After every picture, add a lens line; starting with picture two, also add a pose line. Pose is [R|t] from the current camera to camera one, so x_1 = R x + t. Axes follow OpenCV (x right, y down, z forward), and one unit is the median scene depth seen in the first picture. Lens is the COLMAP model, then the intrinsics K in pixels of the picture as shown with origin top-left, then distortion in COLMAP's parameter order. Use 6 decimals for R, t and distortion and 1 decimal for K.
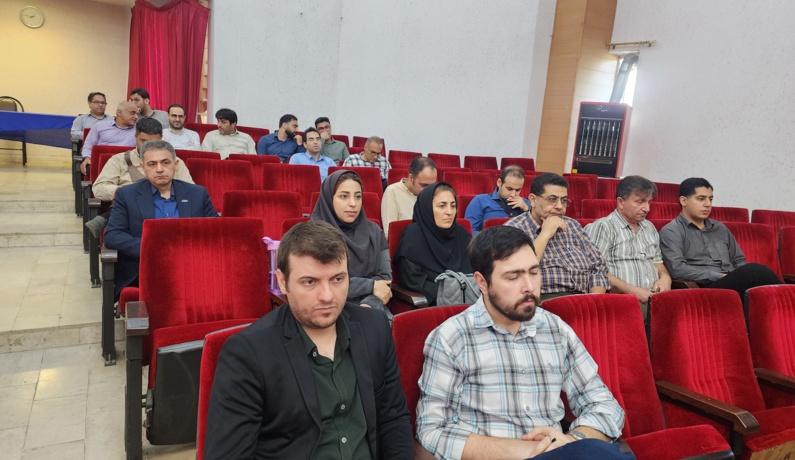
lens RADIAL K [[547.5, 0, 398.3], [0, 547.5, 245.3], [0, 0, 1]] dist [0.088722, -0.122330]
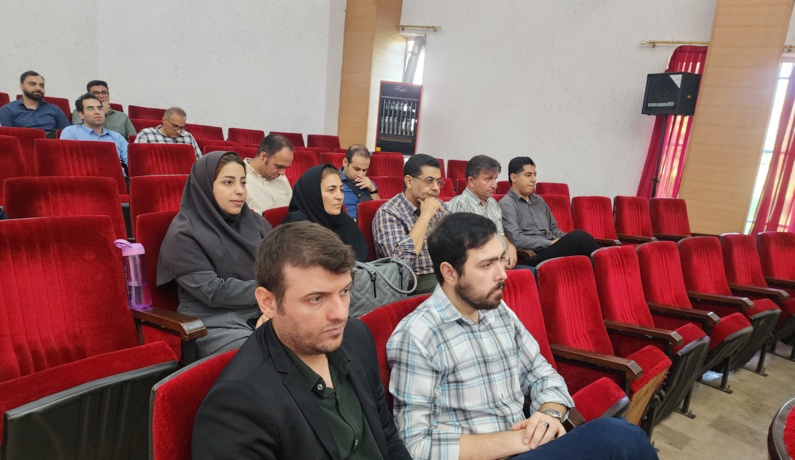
lens RADIAL K [[547.5, 0, 398.3], [0, 547.5, 245.3], [0, 0, 1]] dist [0.088722, -0.122330]
pose [[0.895044, -0.078666, 0.438985, -0.234523], [0.059056, 0.996558, 0.058175, -0.028957], [-0.442051, -0.026145, 0.896609, 0.140657]]
